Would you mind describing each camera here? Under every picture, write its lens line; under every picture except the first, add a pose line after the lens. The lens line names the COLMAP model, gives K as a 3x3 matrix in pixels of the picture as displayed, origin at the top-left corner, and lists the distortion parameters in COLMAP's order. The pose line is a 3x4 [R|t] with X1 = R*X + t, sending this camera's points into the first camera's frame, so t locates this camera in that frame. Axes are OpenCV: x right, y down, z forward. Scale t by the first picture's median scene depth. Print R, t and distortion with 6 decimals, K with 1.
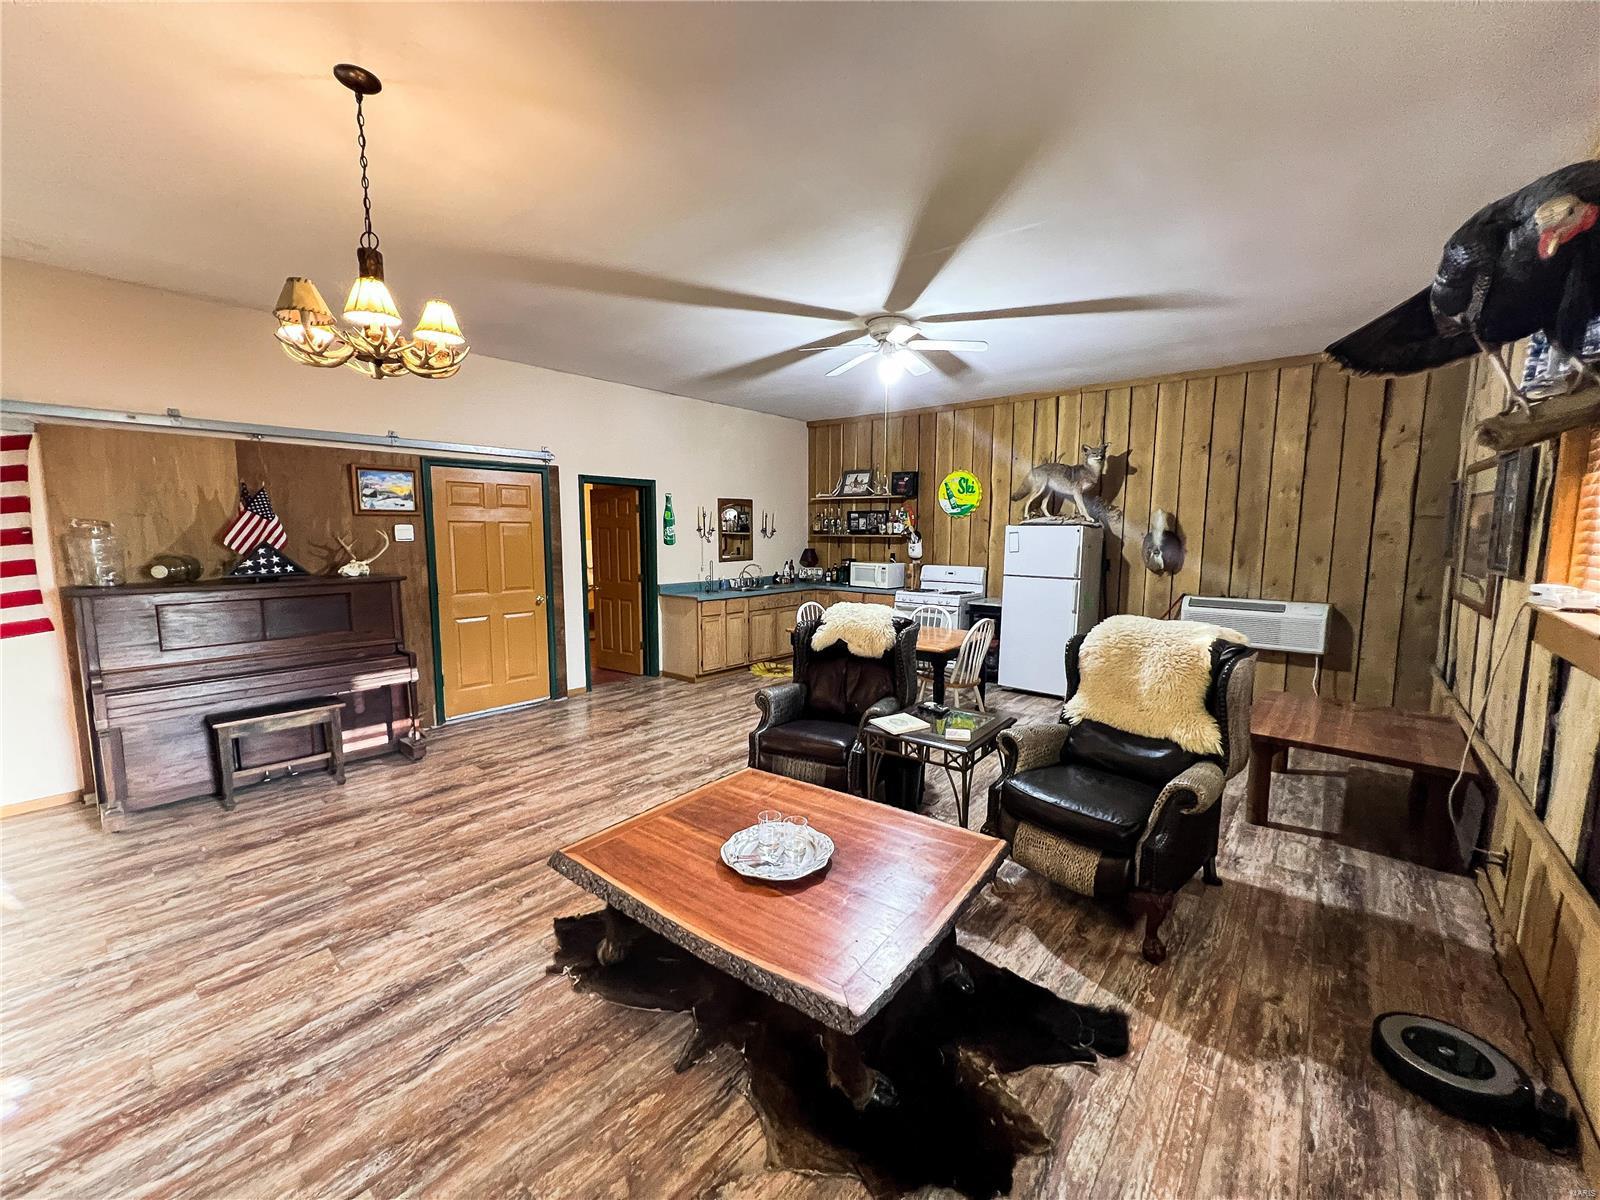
lens RADIAL K [[643.0, 0, 800.1], [0, 643.0, 604.3], [0, 0, 1]] dist [-0.001716, -0.000027]
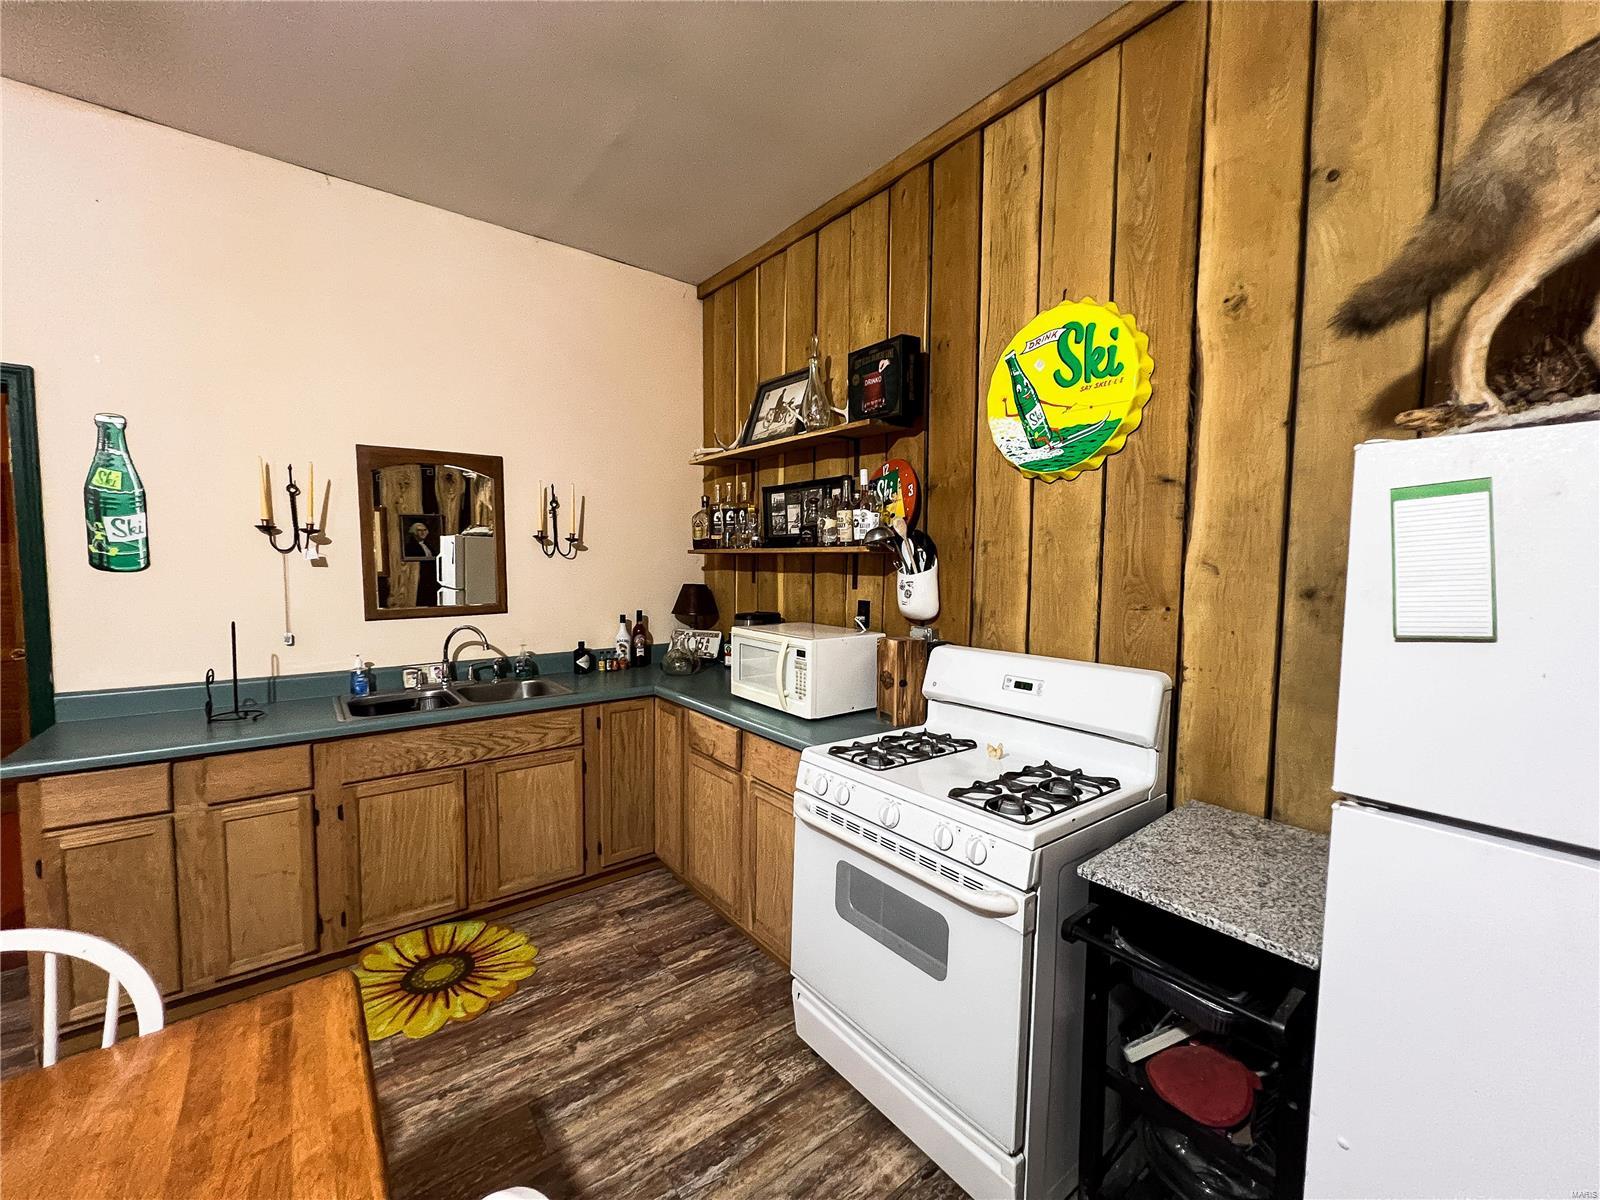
lens RADIAL K [[643.0, 0, 799.8], [0, 643.0, 599.4], [0, 0, 1]] dist [-0.001716, -0.000027]
pose [[0.977710, 0.016819, -0.209285, 0.189828], [-0.027612, 0.998429, -0.048759, -0.065643], [0.208136, 0.053451, 0.976638, 0.687037]]
